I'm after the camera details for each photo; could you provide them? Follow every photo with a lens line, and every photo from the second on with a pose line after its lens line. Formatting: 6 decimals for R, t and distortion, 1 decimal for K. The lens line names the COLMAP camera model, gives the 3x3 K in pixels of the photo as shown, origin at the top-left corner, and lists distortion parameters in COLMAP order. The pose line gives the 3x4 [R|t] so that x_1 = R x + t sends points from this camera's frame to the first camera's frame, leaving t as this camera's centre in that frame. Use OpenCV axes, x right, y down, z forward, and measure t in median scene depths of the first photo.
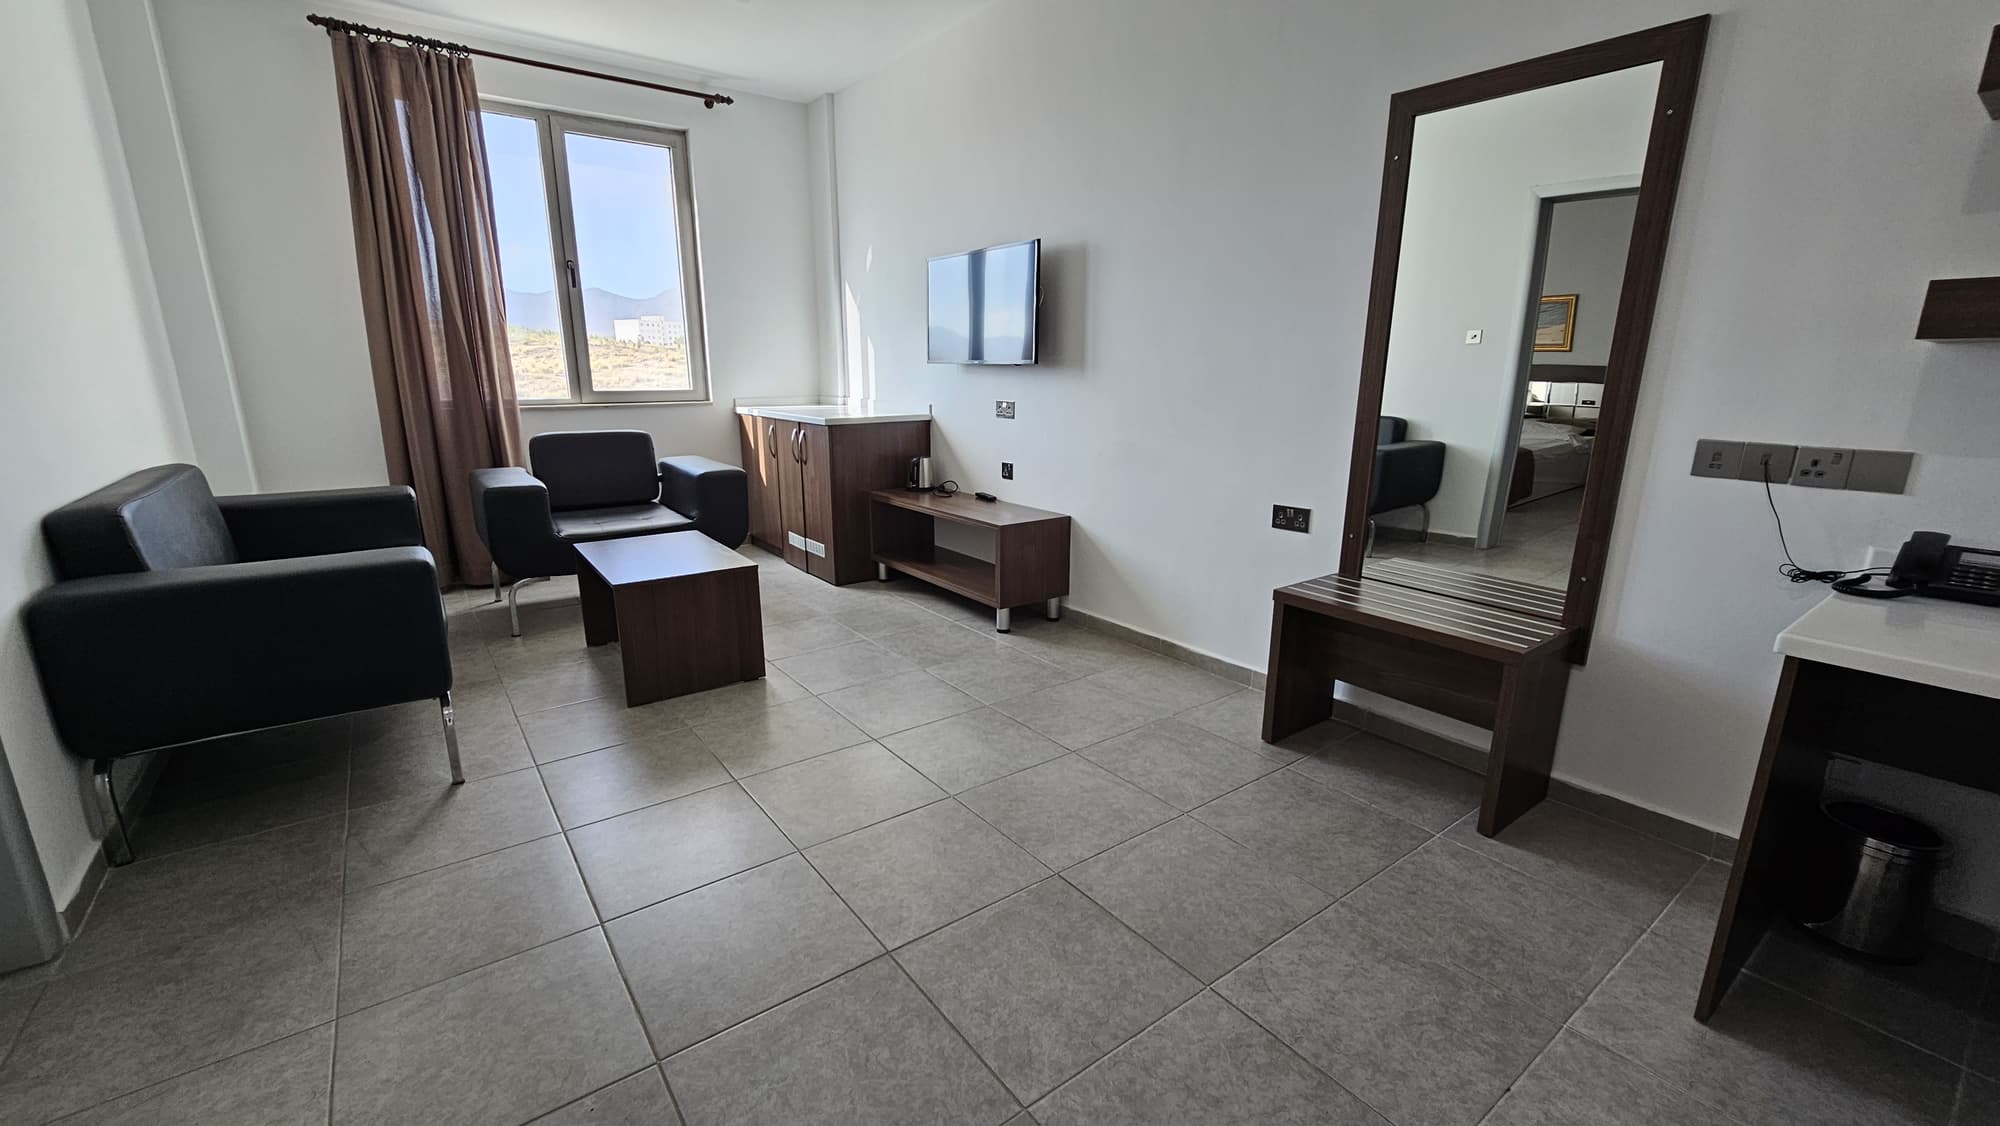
lens RADIAL K [[817.8, 0, 1006.3], [0, 817.8, 564.9], [0, 0, 1]] dist [0.002856, 0.000228]
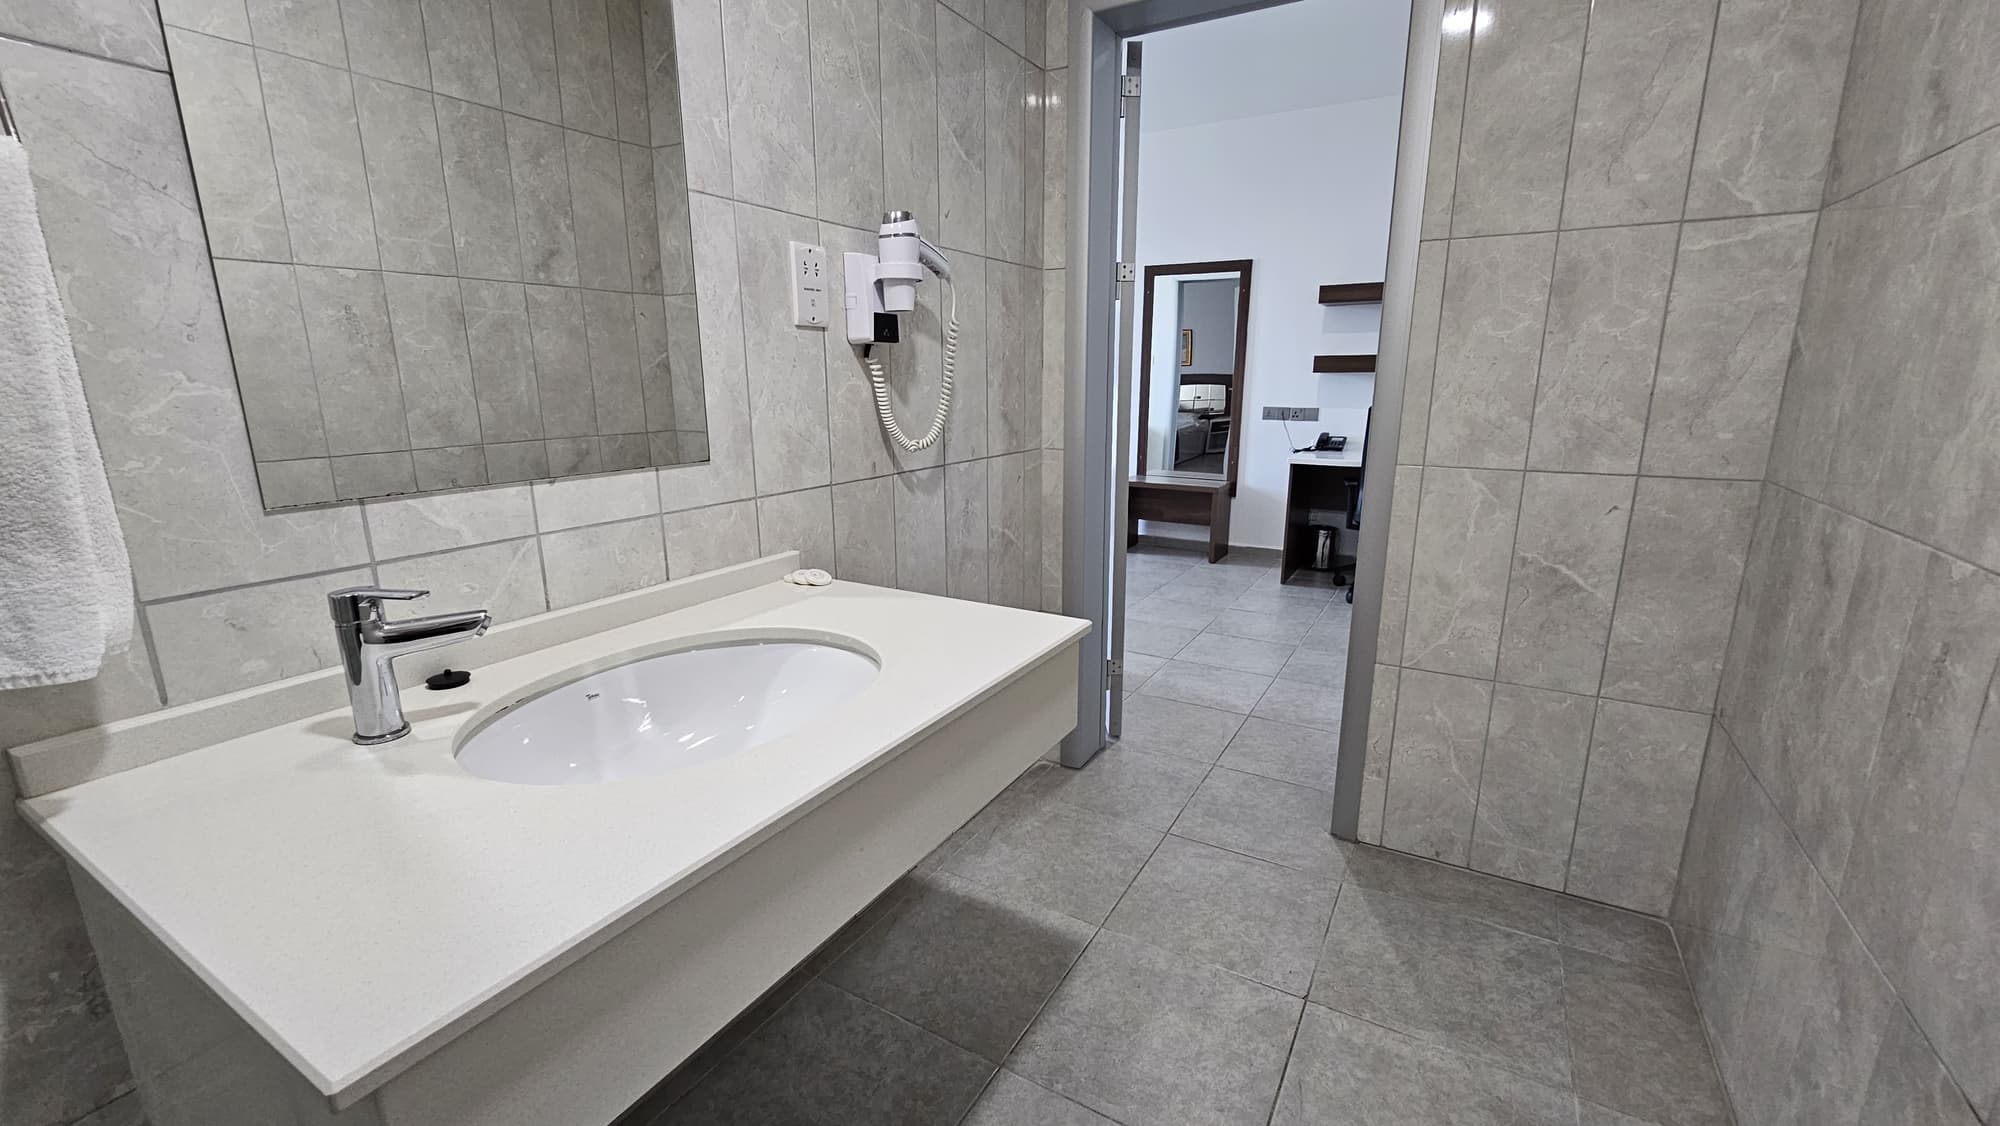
lens RADIAL K [[817.8, 0, 995.9], [0, 817.8, 567.2], [0, 0, 1]] dist [0.002856, 0.000228]
pose [[0.921939, -0.093017, 0.376000, -1.128706], [0.096614, 0.995278, 0.009324, 0.284181], [-0.375092, 0.027730, 0.926573, -1.263259]]
